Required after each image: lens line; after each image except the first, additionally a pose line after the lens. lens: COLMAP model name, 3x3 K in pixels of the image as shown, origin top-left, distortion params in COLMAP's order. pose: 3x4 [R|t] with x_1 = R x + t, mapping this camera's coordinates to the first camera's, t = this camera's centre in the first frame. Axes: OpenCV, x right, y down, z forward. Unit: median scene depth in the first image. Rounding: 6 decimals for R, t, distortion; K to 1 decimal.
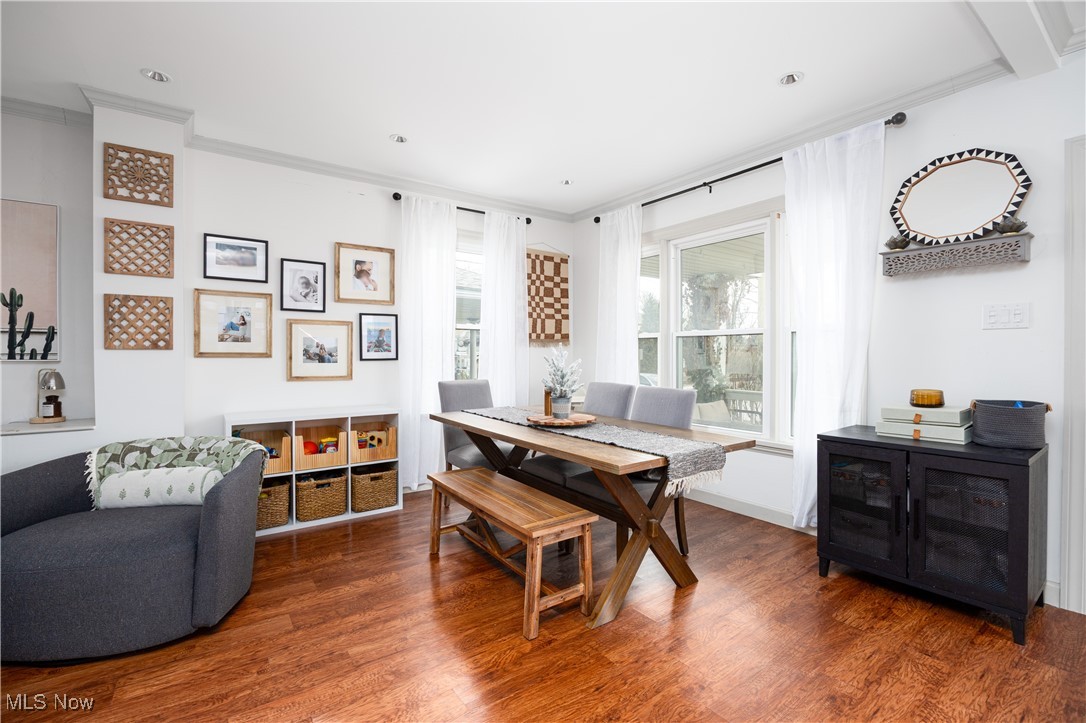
lens RADIAL K [[468.3, 0, 540.2], [0, 468.3, 356.5], [0, 0, 1]] dist [-0.020963, 0.001354]
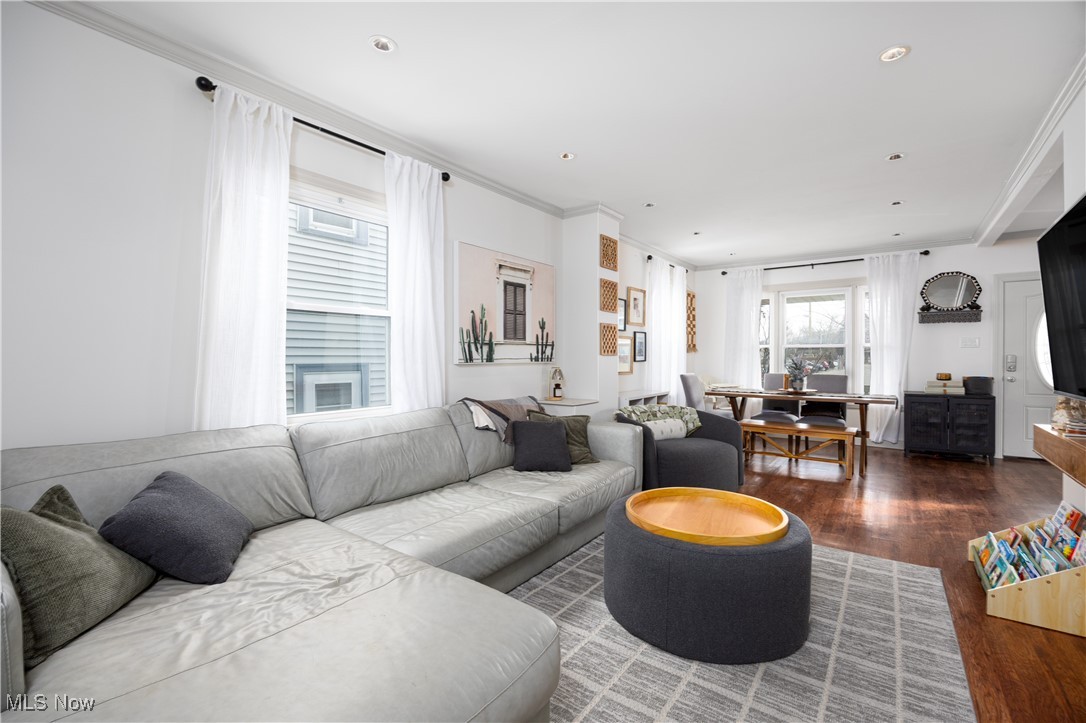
lens RADIAL K [[468.3, 0, 538.5], [0, 468.3, 357.6], [0, 0, 1]] dist [-0.020963, 0.001354]
pose [[0.957266, -0.000610, 0.289208, -1.609886], [0.000624, 1.000000, 0.000045, -0.007335], [-0.289208, 0.000137, 0.957266, -0.577440]]
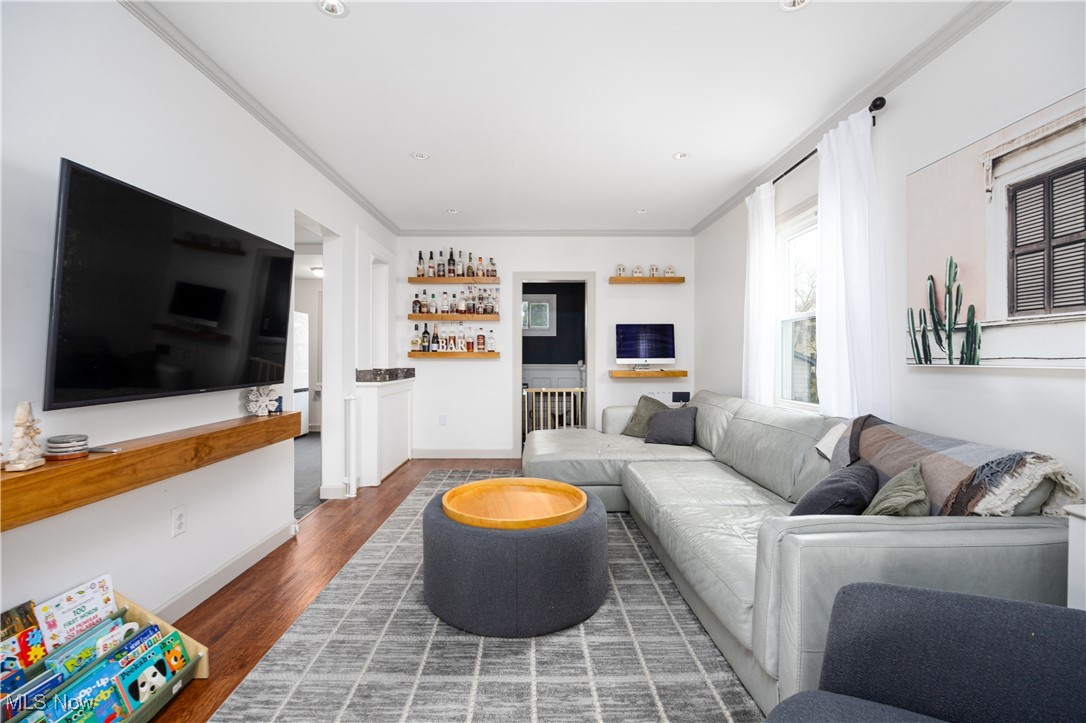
lens RADIAL K [[468.3, 0, 547.3], [0, 468.3, 356.8], [0, 0, 1]] dist [-0.020963, 0.001354]
pose [[-0.559812, -0.006782, -0.828592, -0.379183], [-0.008399, 0.999962, -0.002510, 0.001663], [0.828577, 0.005554, -0.559848, 0.682994]]
